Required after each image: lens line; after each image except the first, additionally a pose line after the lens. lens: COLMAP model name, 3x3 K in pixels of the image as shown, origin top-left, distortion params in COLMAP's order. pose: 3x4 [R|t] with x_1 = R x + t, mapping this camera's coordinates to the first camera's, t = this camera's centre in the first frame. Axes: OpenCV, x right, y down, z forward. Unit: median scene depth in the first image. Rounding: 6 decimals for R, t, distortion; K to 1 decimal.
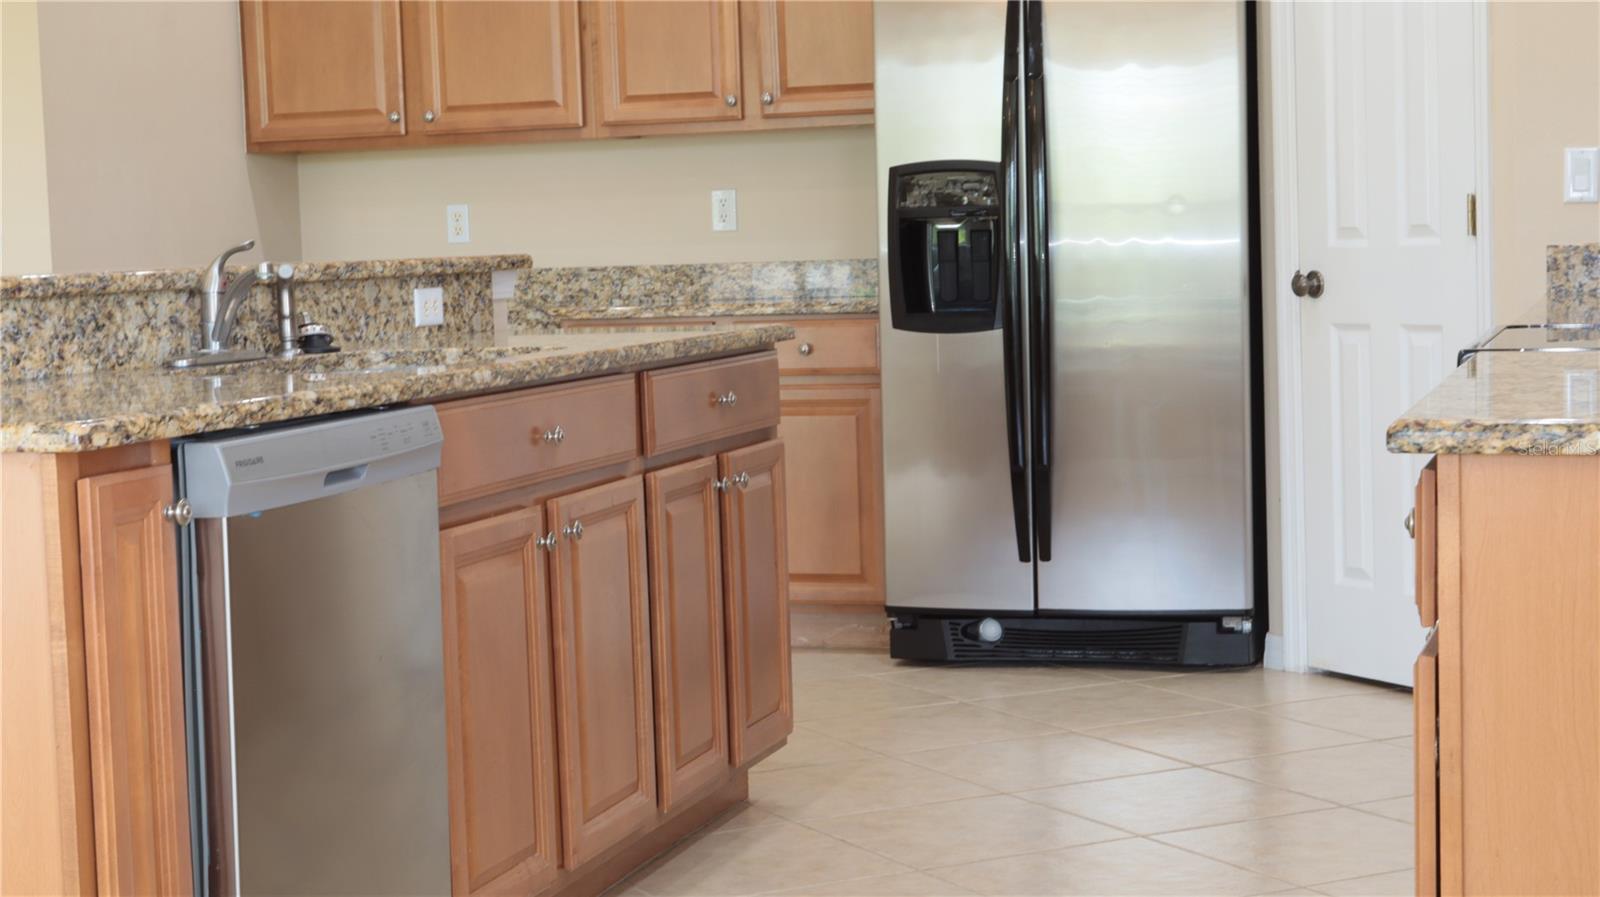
lens RADIAL K [[2609.7, 0, 800.0], [0, 2609.7, 448.5], [0, 0, 1]] dist [-0.026344, -0.048223]
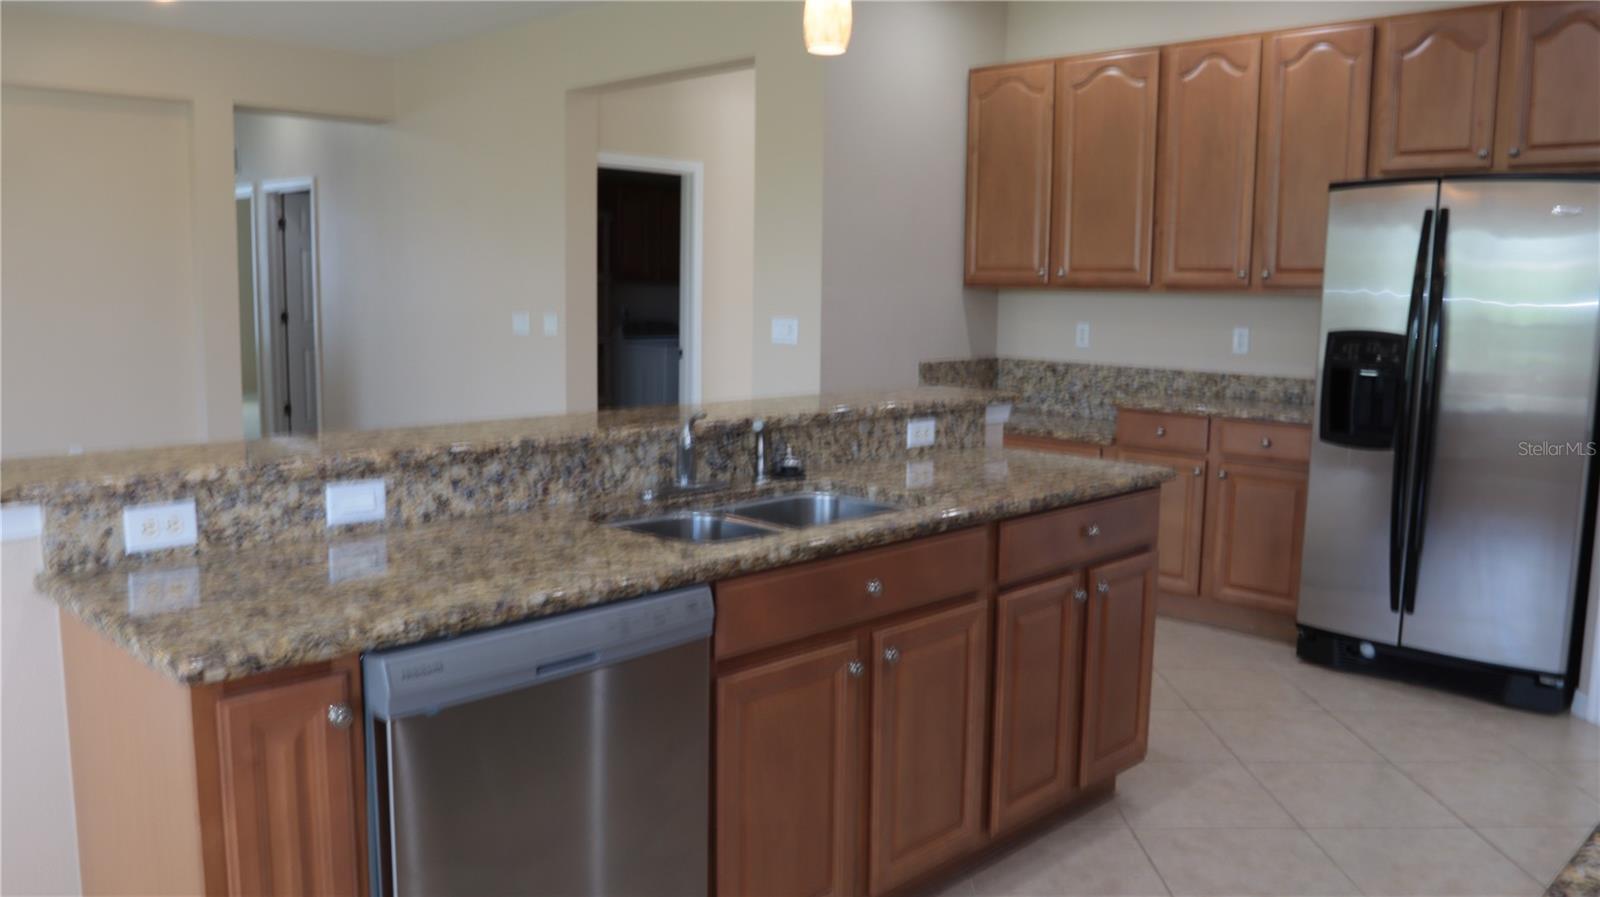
lens RADIAL K [[1253.5, 0, 800.0], [0, 1253.5, 448.5], [0, 0, 1]] dist [-0.093994, 0.065161]
pose [[0.891987, 0.102049, -0.440392, 0.108244], [-0.079997, 0.994445, 0.068406, -0.086924], [0.444926, -0.025788, 0.895196, 0.320979]]
